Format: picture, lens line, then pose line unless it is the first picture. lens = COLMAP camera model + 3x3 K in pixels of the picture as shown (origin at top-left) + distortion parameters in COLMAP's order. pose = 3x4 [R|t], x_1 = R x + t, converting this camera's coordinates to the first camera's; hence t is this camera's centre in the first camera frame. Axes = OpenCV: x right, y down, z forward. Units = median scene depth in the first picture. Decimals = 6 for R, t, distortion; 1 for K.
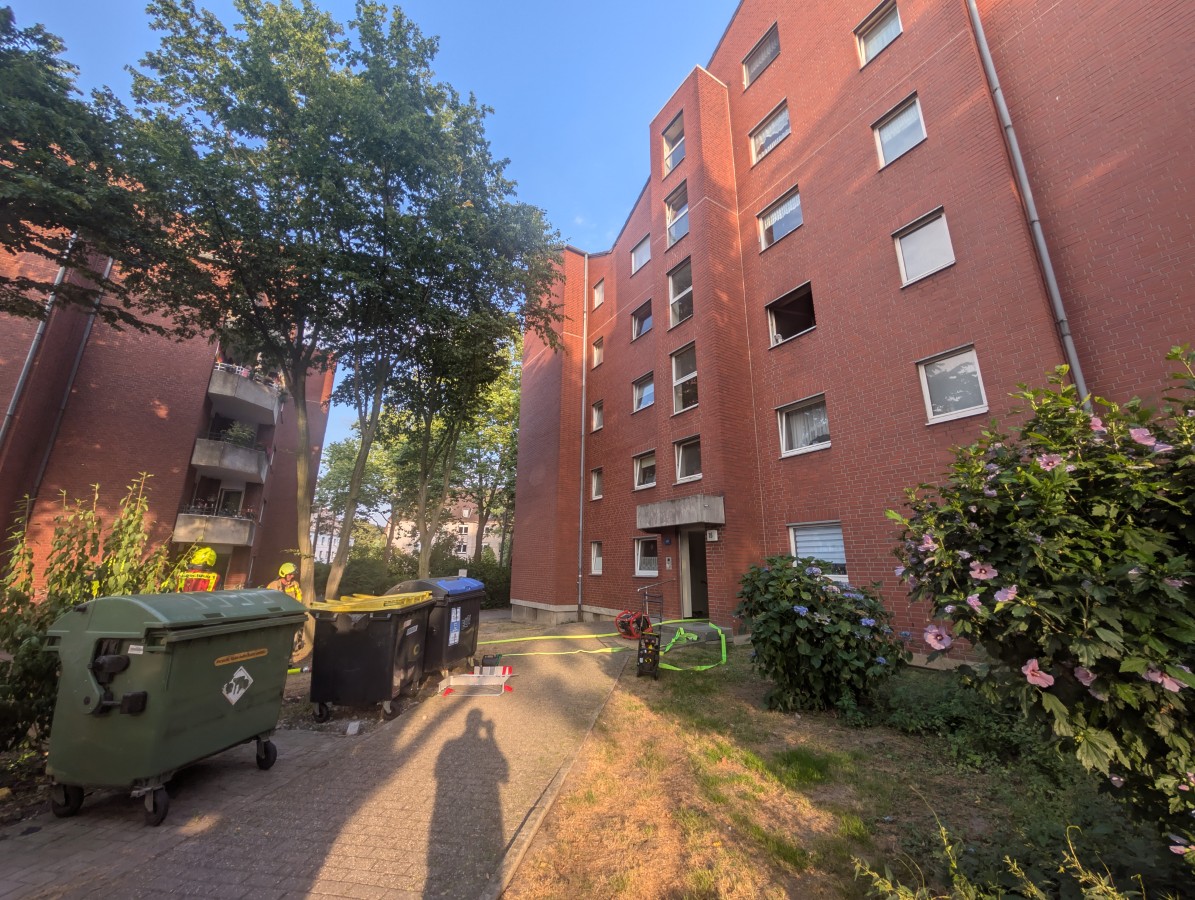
lens RADIAL K [[460.9, 0, 594.1], [0, 460.9, 454.0], [0, 0, 1]] dist [-0.001215, 0.000113]
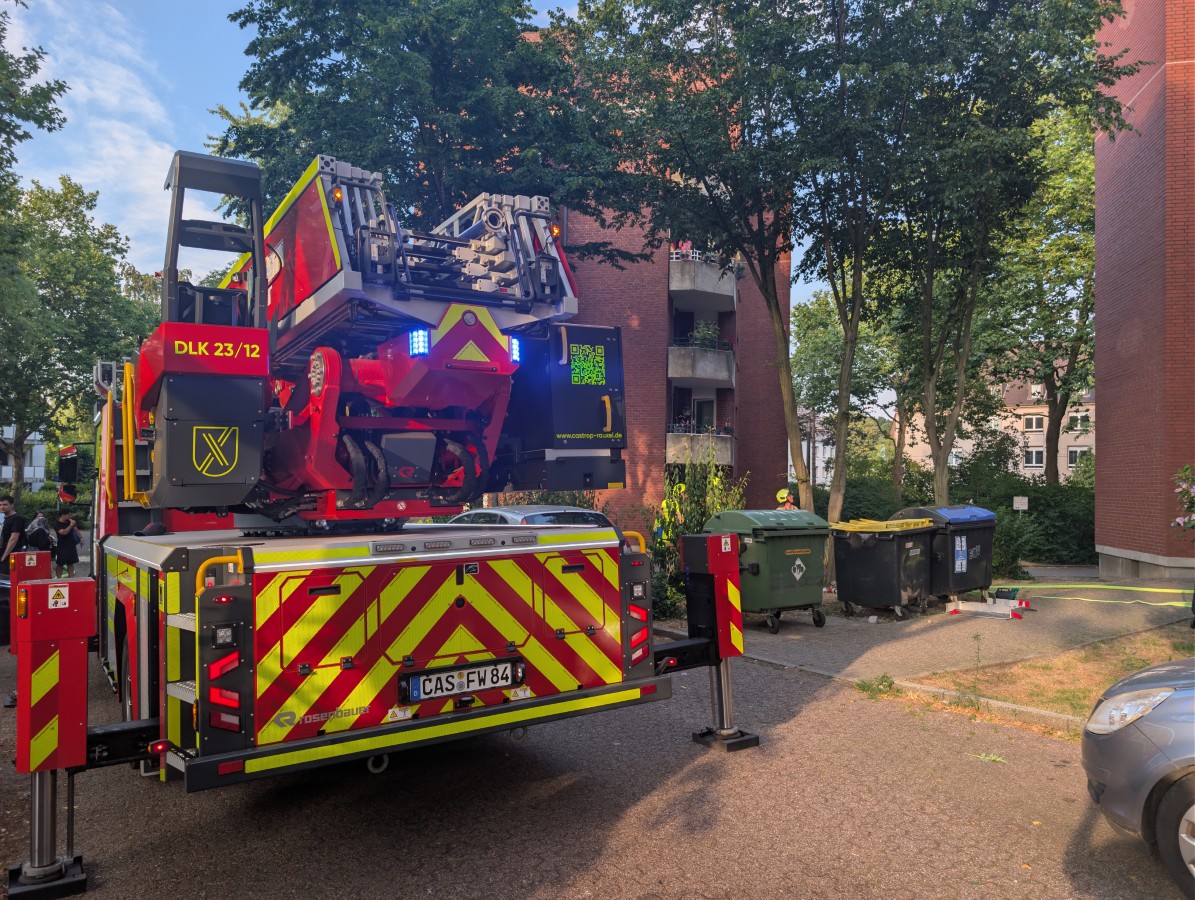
lens RADIAL K [[864.1, 0, 597.5], [0, 864.1, 450.0], [0, 0, 1]] dist [-0.004913, -0.003978]
pose [[0.730646, -0.023050, -0.682367, 0.195897], [0.153888, 0.979272, 0.131696, -0.101779], [0.665188, -0.201232, 0.719049, -0.393824]]
